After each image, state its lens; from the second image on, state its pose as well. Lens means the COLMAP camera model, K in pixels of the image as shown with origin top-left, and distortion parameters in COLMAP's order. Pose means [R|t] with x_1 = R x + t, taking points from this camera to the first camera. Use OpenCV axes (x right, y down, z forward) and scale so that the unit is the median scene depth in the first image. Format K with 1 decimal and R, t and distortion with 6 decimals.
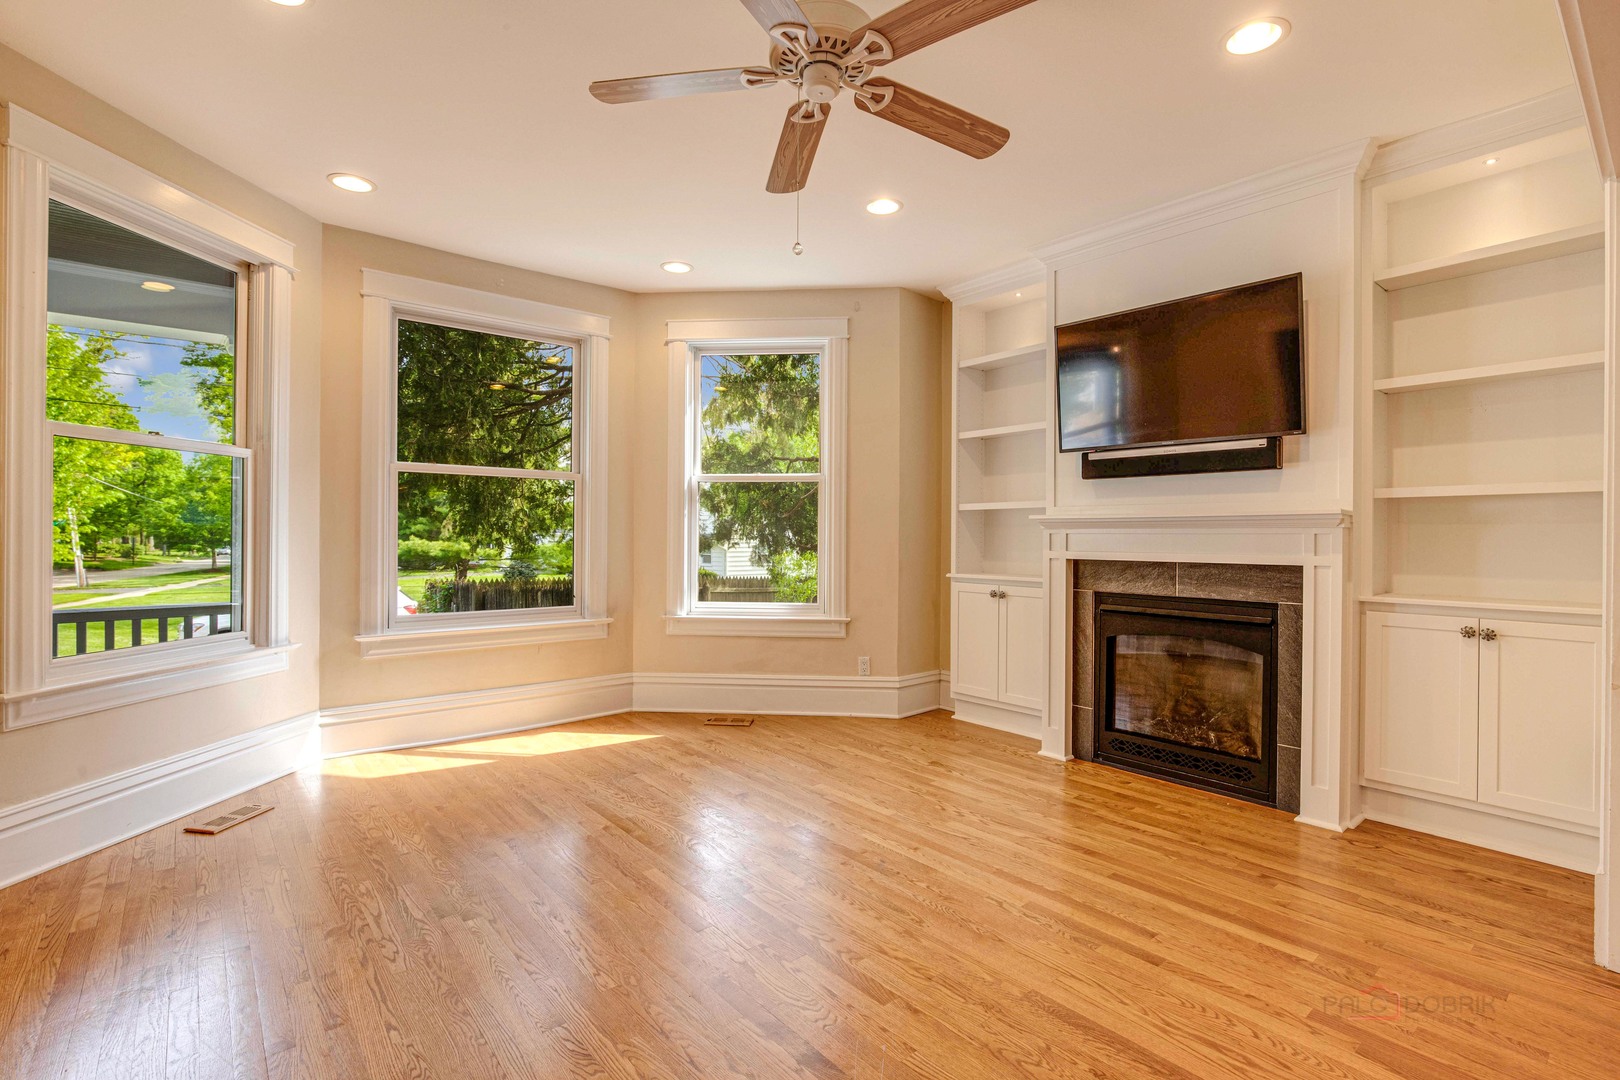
lens RADIAL K [[747.1, 0, 810.0], [0, 747.1, 540.0], [0, 0, 1]] dist [-0.037406, -0.000037]
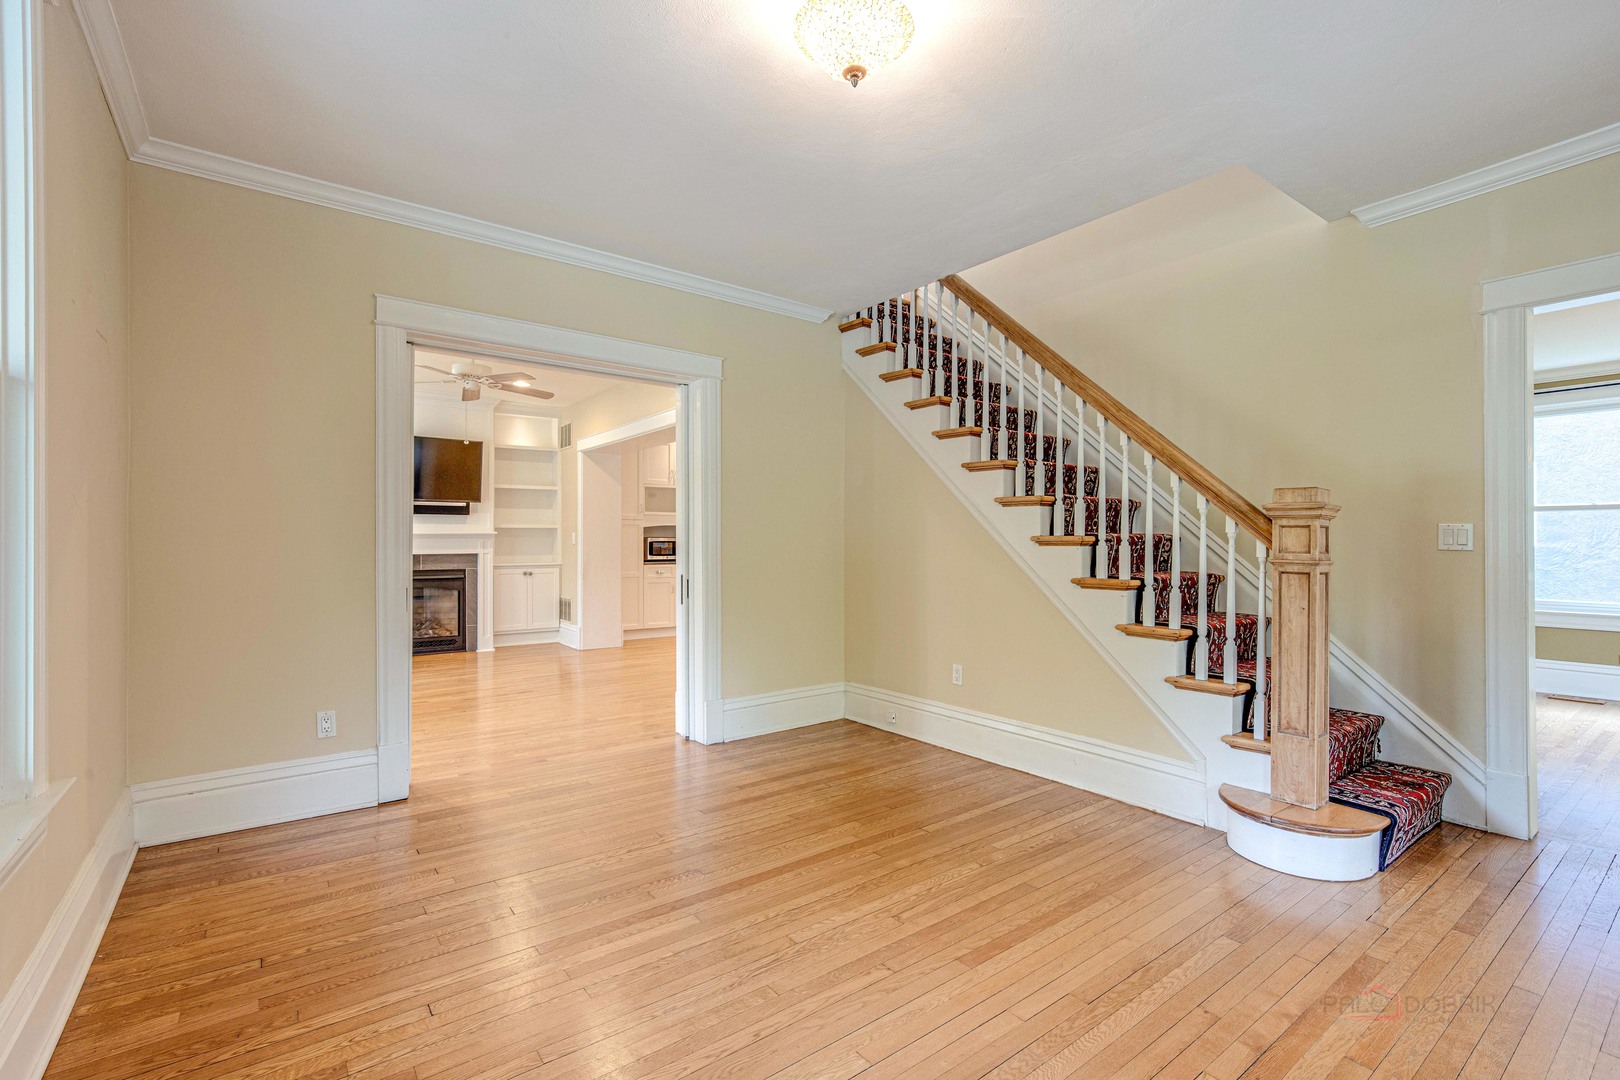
lens RADIAL K [[747.1, 0, 810.0], [0, 747.1, 540.0], [0, 0, 1]] dist [-0.037406, -0.000037]
pose [[0.040981, -0.008833, 0.999121, -1.888268], [0.007657, 0.999934, 0.008526, -0.025727], [-0.999131, 0.007301, 0.041046, -0.274791]]
